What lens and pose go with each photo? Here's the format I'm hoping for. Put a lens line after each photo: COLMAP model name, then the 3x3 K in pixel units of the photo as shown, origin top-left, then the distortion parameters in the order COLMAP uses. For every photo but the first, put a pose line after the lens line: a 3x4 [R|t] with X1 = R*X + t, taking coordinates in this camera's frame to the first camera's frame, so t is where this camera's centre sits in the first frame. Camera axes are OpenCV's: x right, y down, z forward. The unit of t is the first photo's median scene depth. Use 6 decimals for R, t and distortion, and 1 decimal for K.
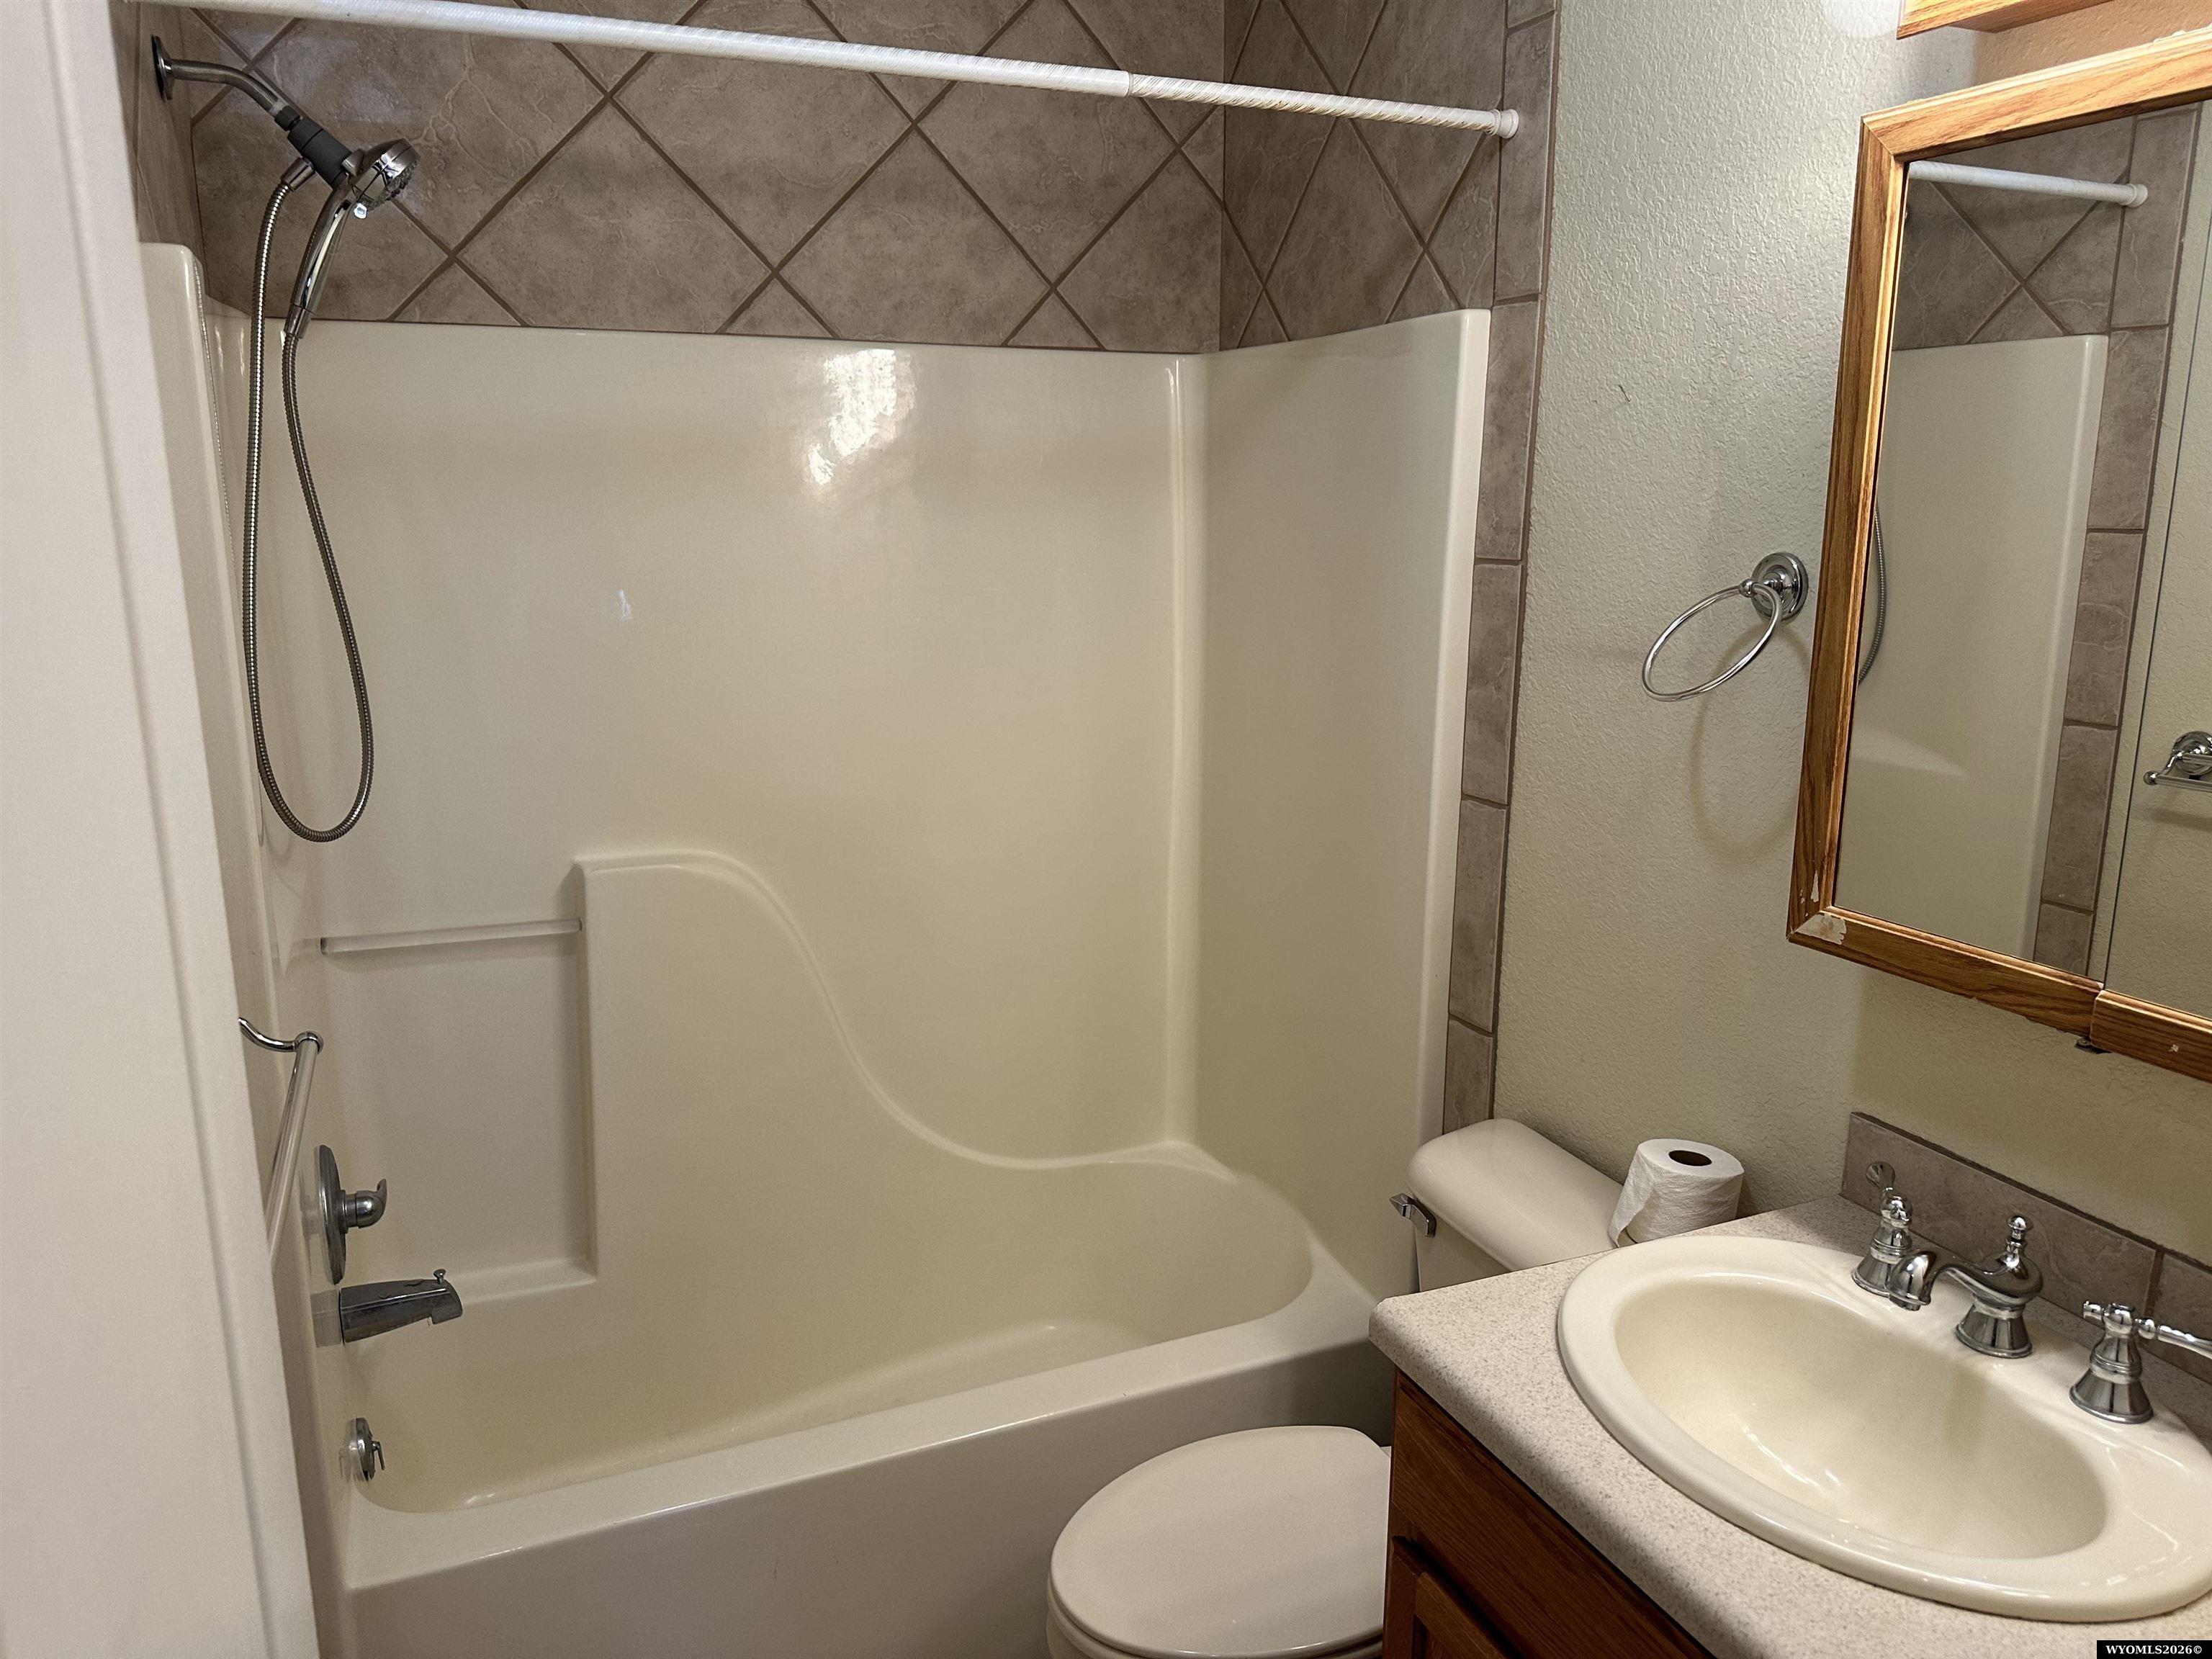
lens RADIAL K [[1565.3, 0, 1103.5], [0, 1565.3, 837.8], [0, 0, 1]] dist [0.036556, -0.044445]
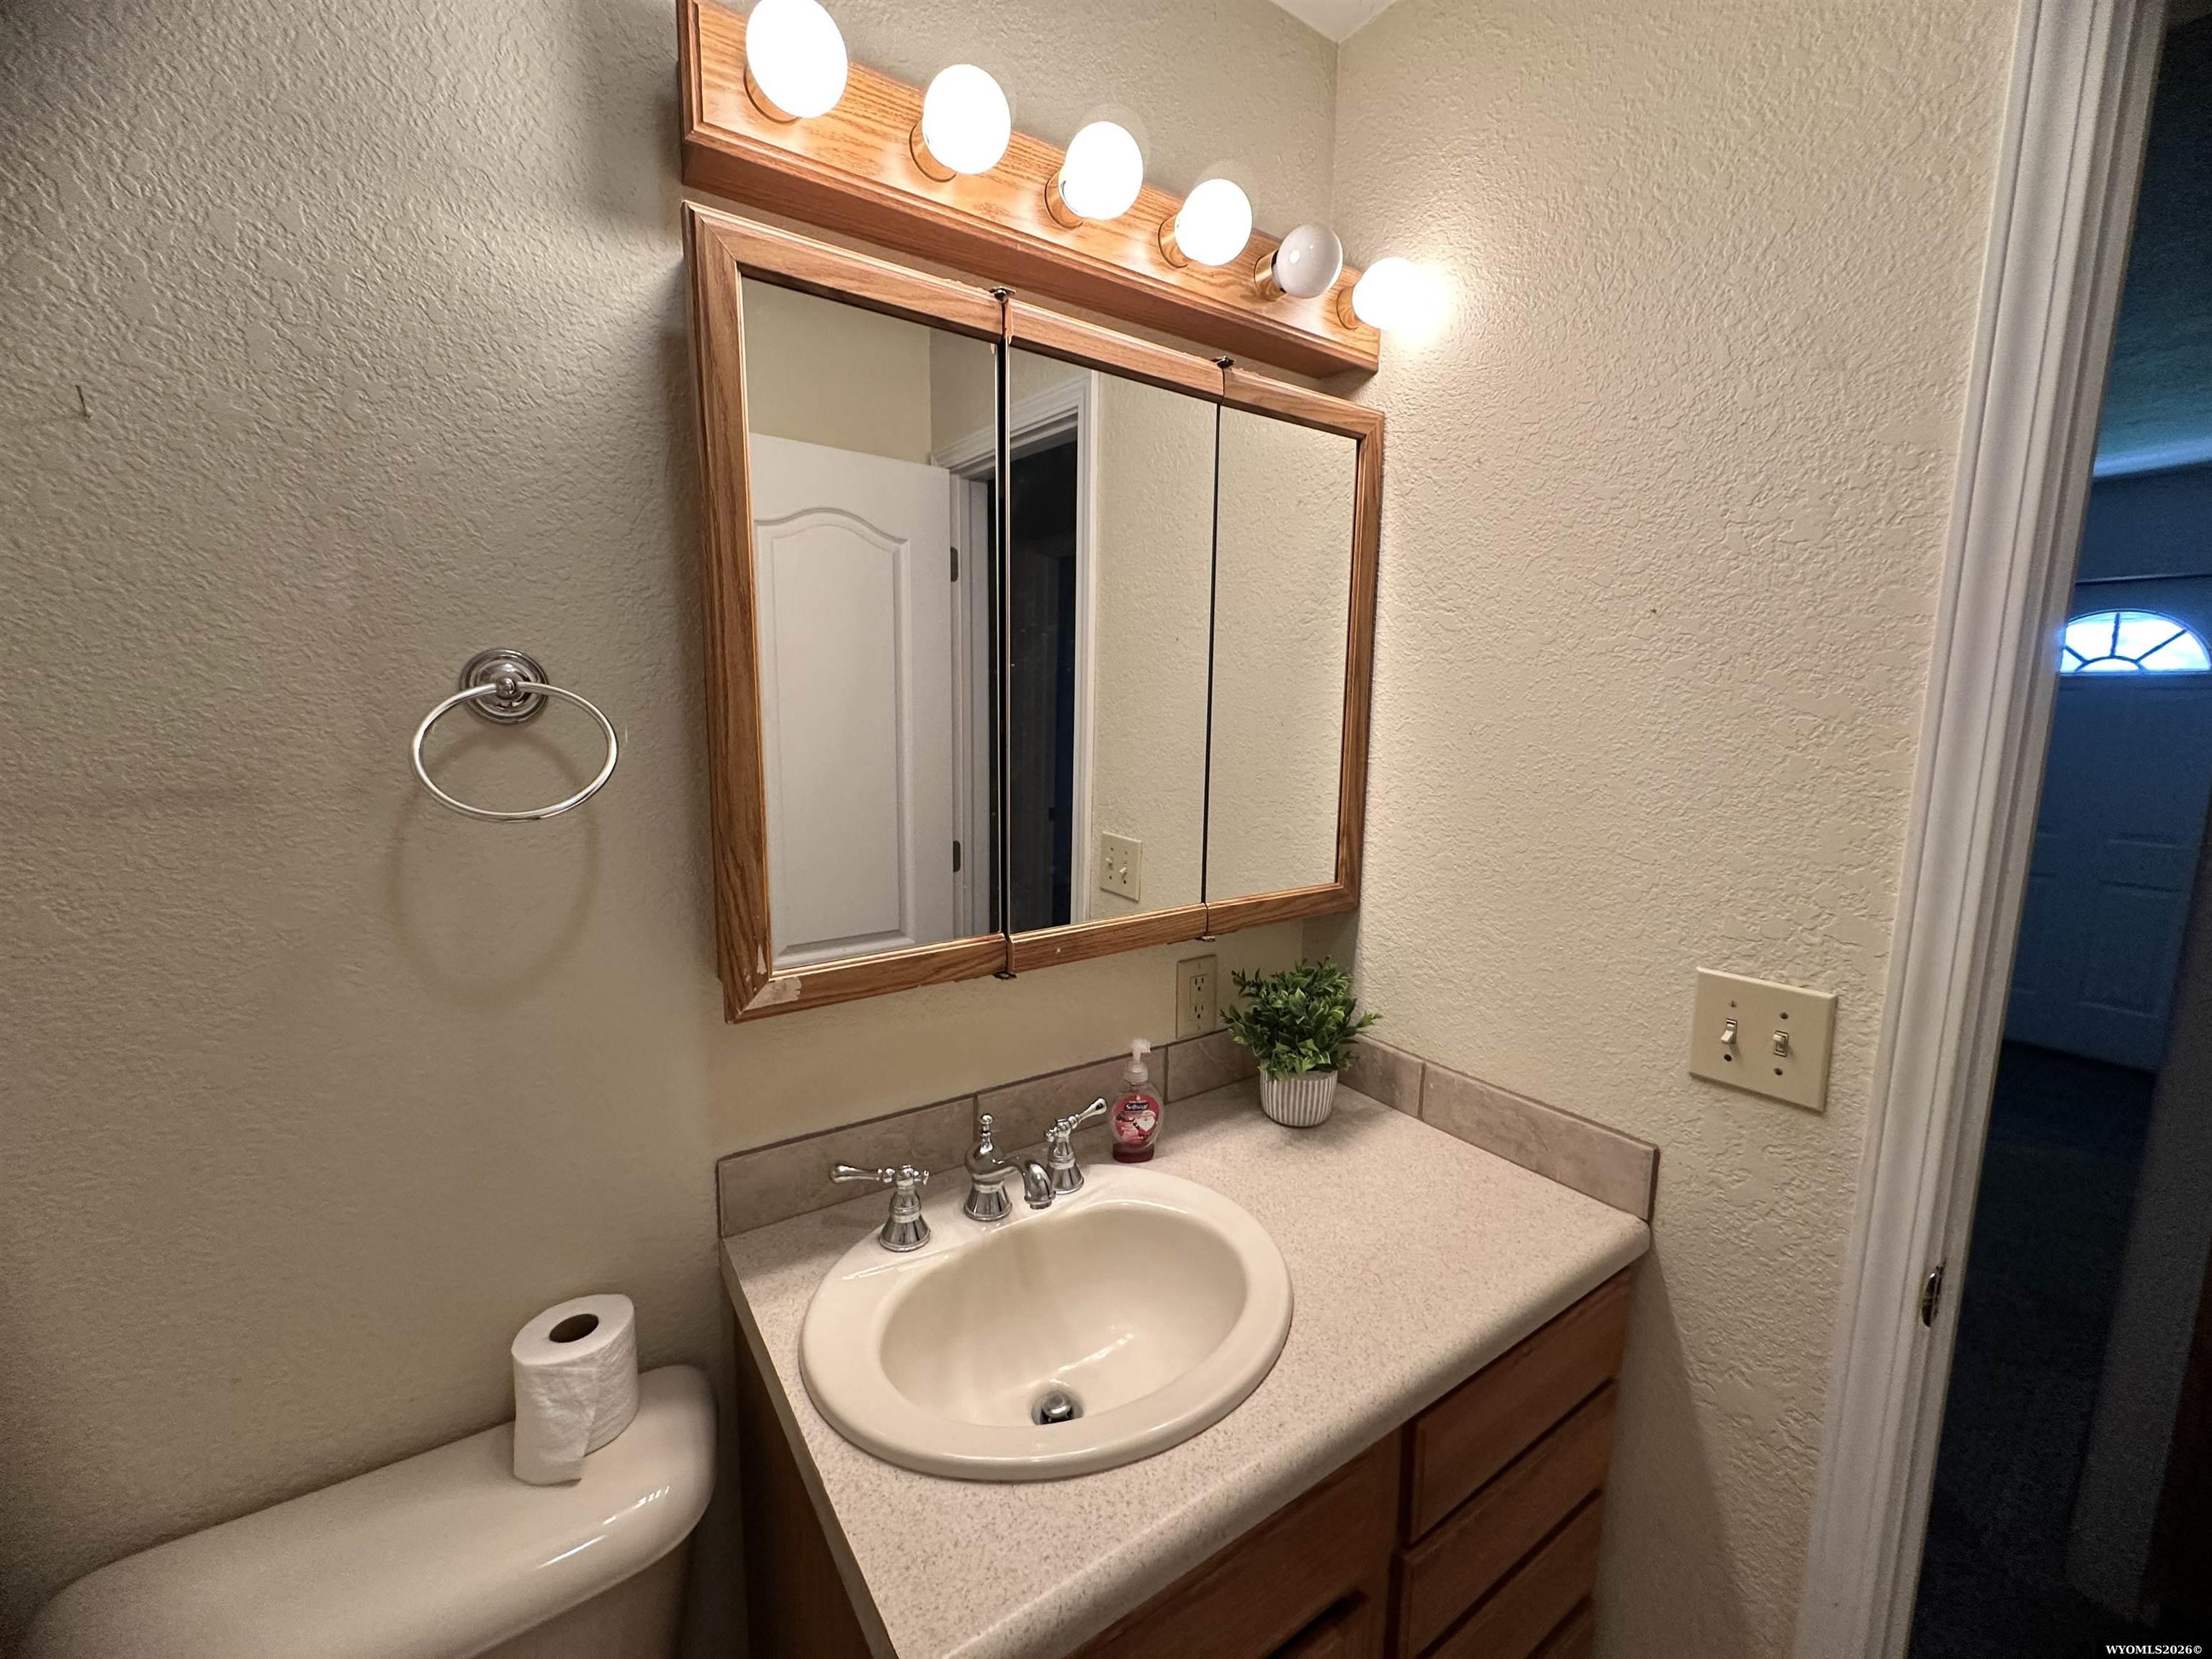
lens RADIAL K [[886.8, 0, 1104.1], [0, 886.8, 824.7], [0, 0, 1]] dist [-0.001498, -0.000289]
pose [[-0.194188, -0.137540, 0.971274, -0.126952], [0.209192, 0.961540, 0.177986, -0.092836], [-0.958400, 0.237745, -0.157947, 0.699367]]
